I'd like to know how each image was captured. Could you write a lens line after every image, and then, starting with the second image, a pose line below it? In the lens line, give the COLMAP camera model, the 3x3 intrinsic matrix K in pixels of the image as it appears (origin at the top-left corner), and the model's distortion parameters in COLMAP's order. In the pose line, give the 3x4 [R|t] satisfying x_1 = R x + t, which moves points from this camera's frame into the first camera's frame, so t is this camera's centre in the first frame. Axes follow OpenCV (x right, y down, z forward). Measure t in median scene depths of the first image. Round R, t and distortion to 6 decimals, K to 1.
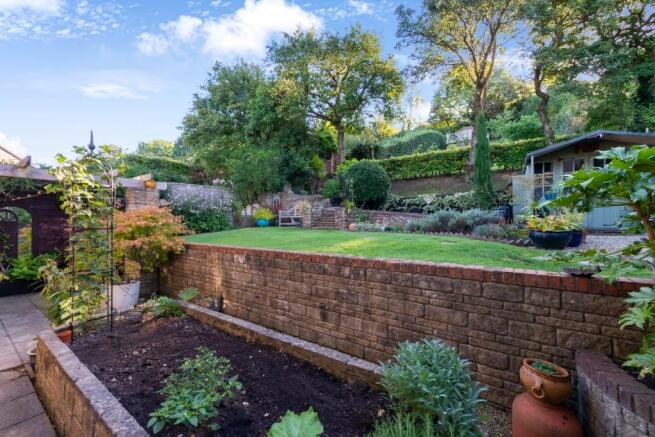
lens RADIAL K [[262.7, 0, 331.0], [0, 262.7, 214.0], [0, 0, 1]] dist [0.002419, -0.000077]
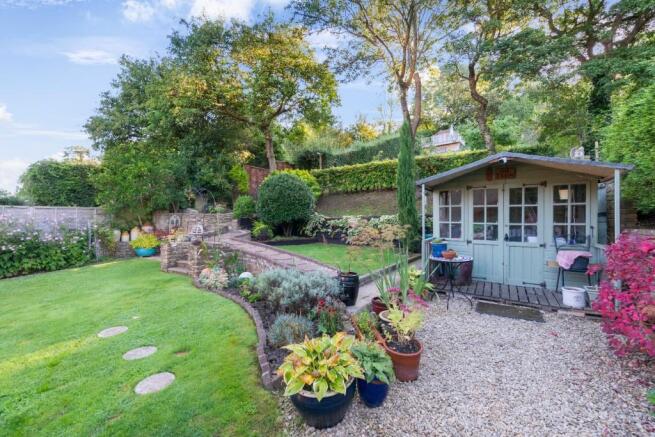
lens RADIAL K [[262.7, 0, 331.0], [0, 262.7, 214.0], [0, 0, 1]] dist [0.002419, -0.000077]
pose [[0.999703, 0.002181, 0.024256, 0.258372], [-0.002106, 0.999993, -0.003136, -0.071413], [-0.024262, 0.003084, 0.999701, 0.153892]]
